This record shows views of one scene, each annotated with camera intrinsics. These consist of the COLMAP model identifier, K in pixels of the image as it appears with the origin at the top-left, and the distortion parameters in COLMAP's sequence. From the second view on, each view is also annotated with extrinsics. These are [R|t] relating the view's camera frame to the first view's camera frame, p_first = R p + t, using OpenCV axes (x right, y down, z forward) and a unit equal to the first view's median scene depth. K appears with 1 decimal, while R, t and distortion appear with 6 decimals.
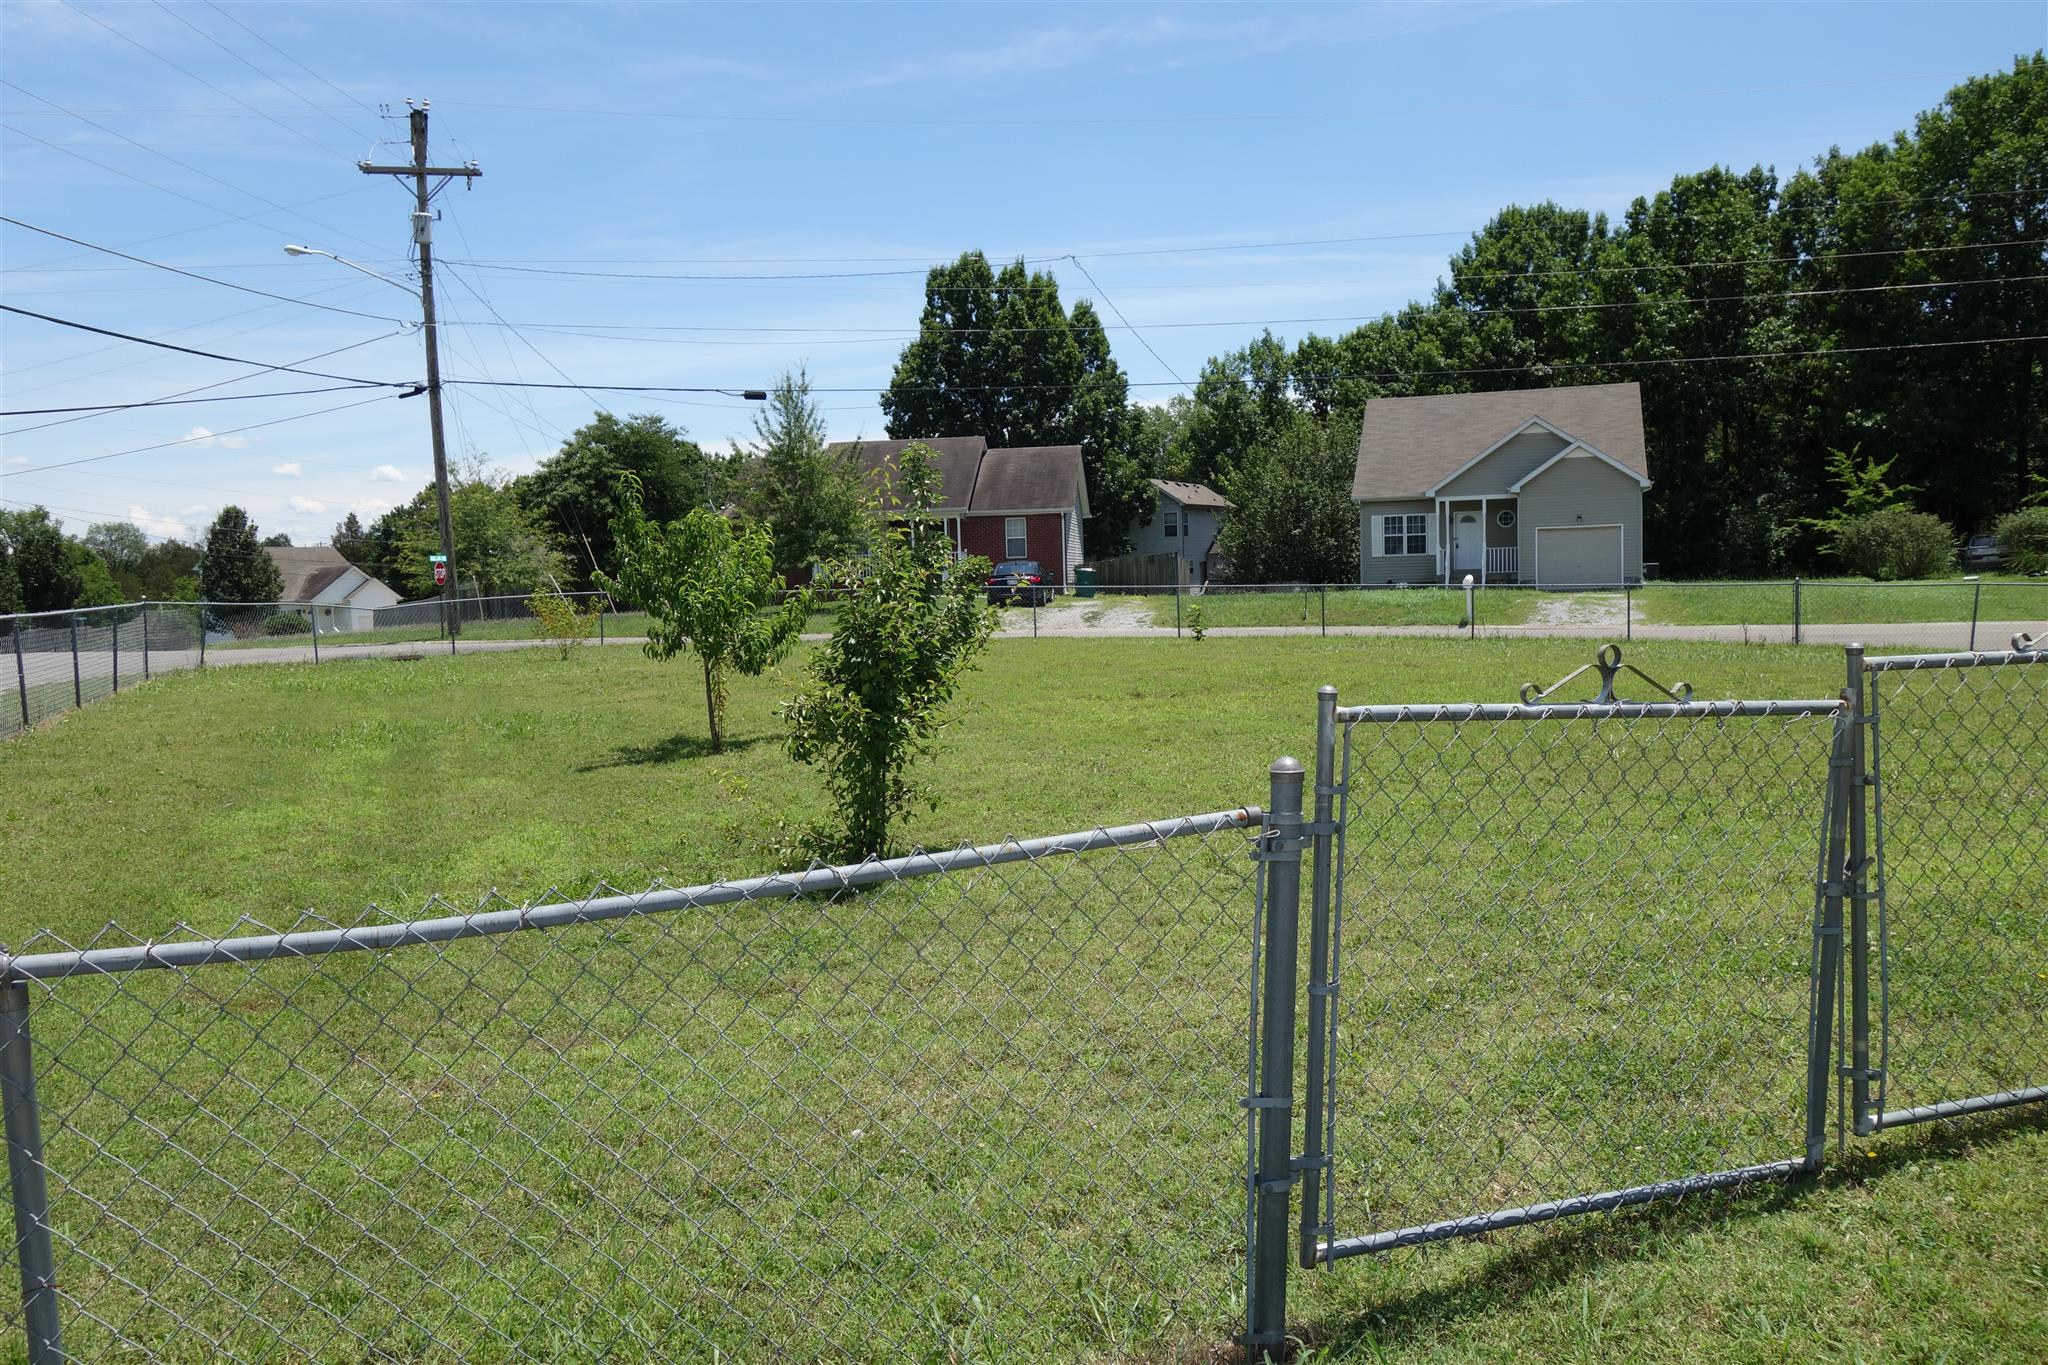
lens RADIAL K [[1608.8, 0, 1024.0], [0, 1608.8, 682.5], [0, 0, 1]] dist [0.022211, 0.004551]
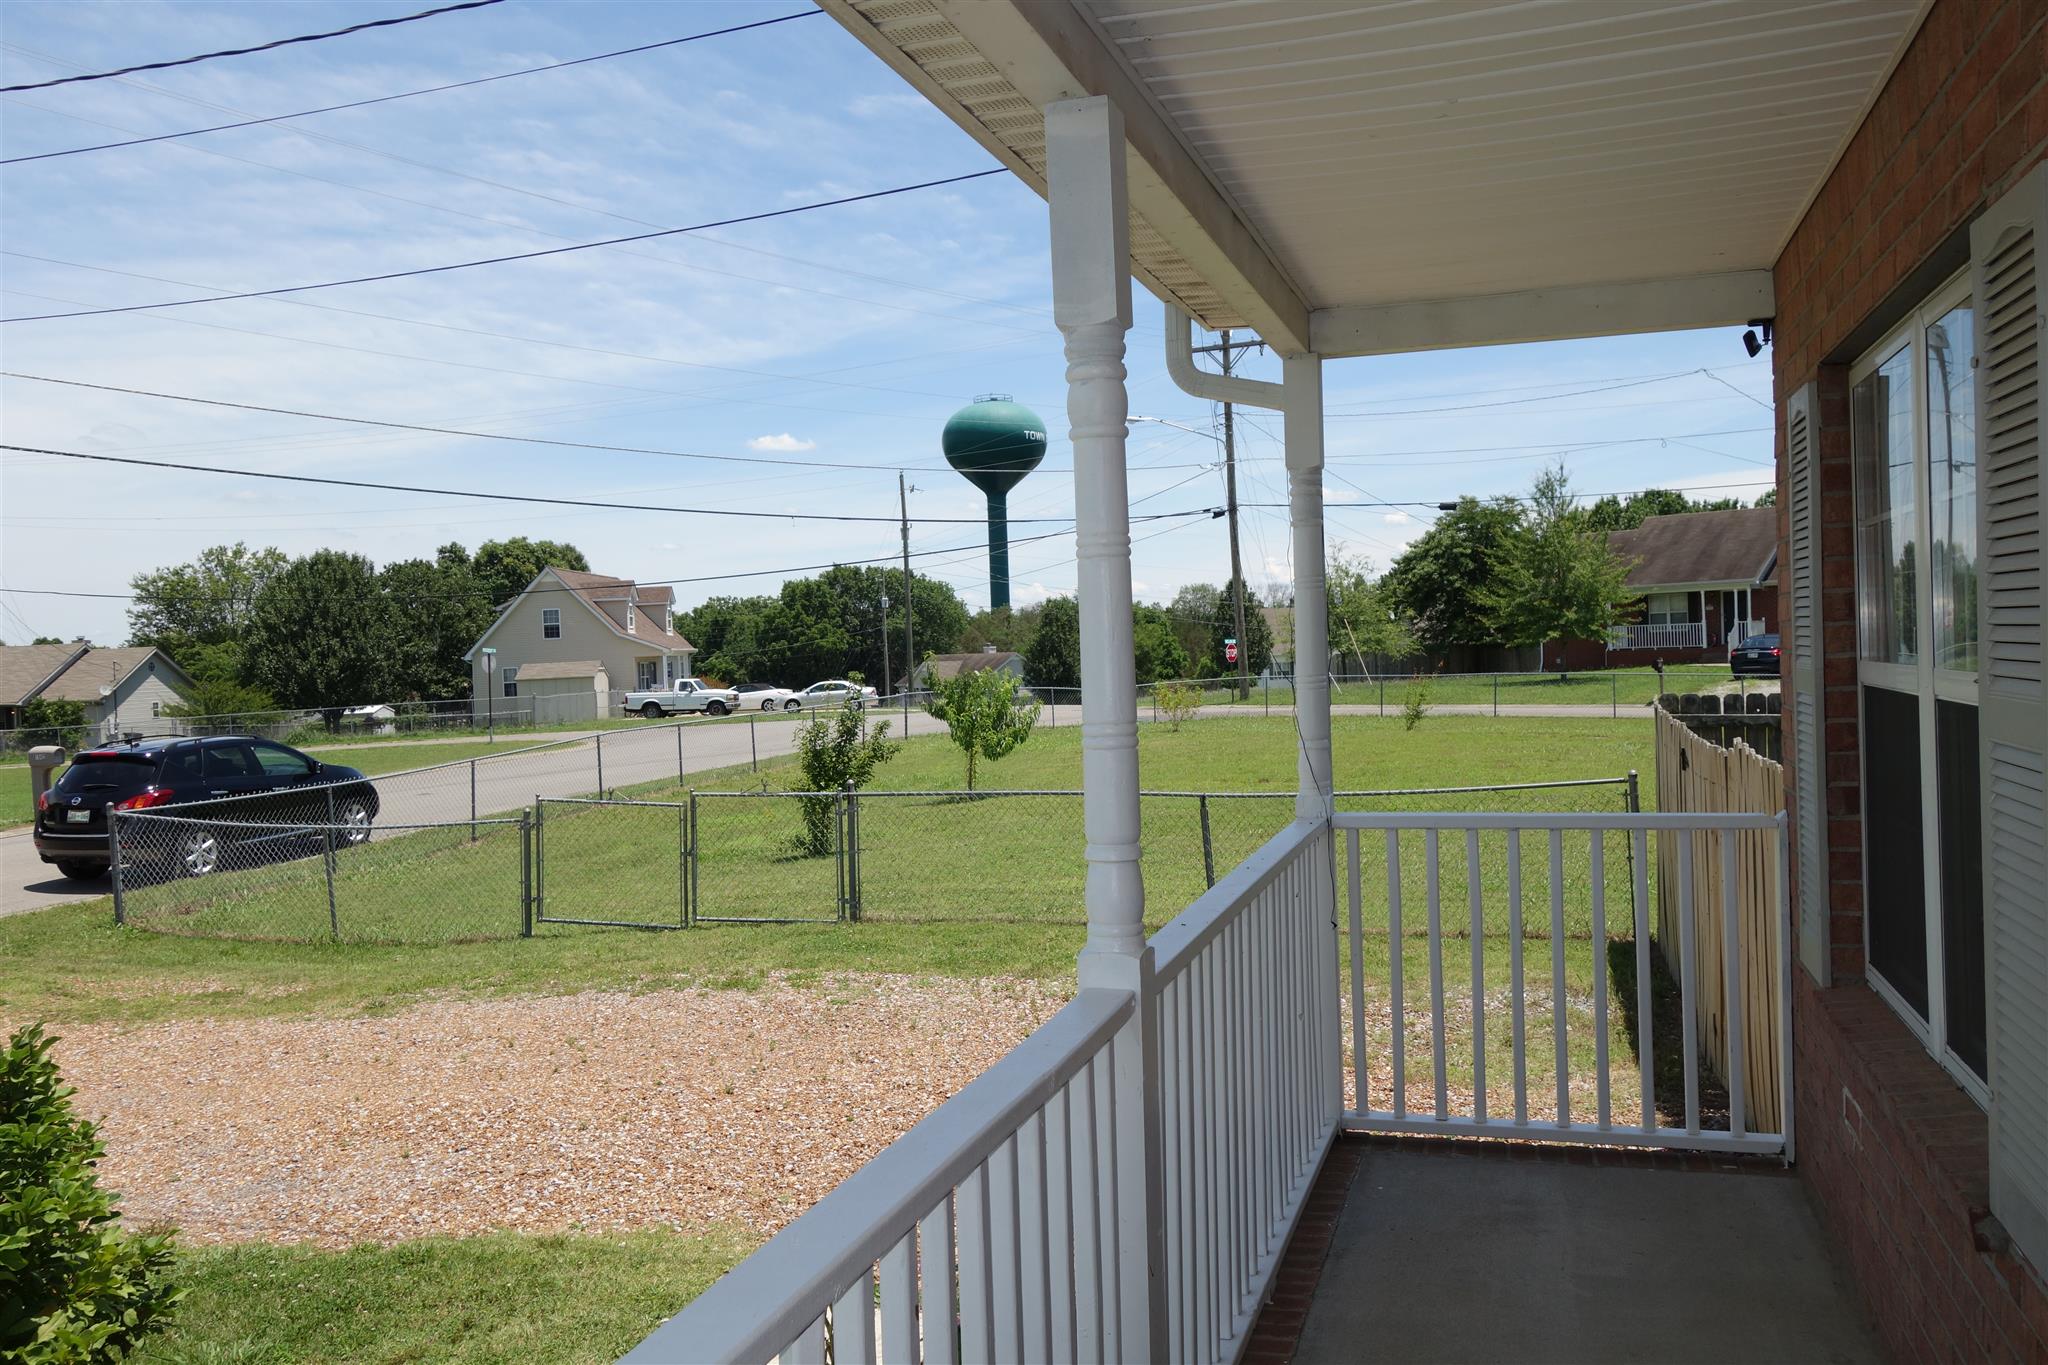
lens RADIAL K [[1608.8, 0, 1024.0], [0, 1608.8, 682.5], [0, 0, 1]] dist [0.022211, 0.004551]
pose [[0.799547, 0.012911, -0.600465, 0.278611], [-0.028301, 0.999468, -0.016195, -0.019220], [0.599937, 0.029942, 0.799487, -0.127885]]
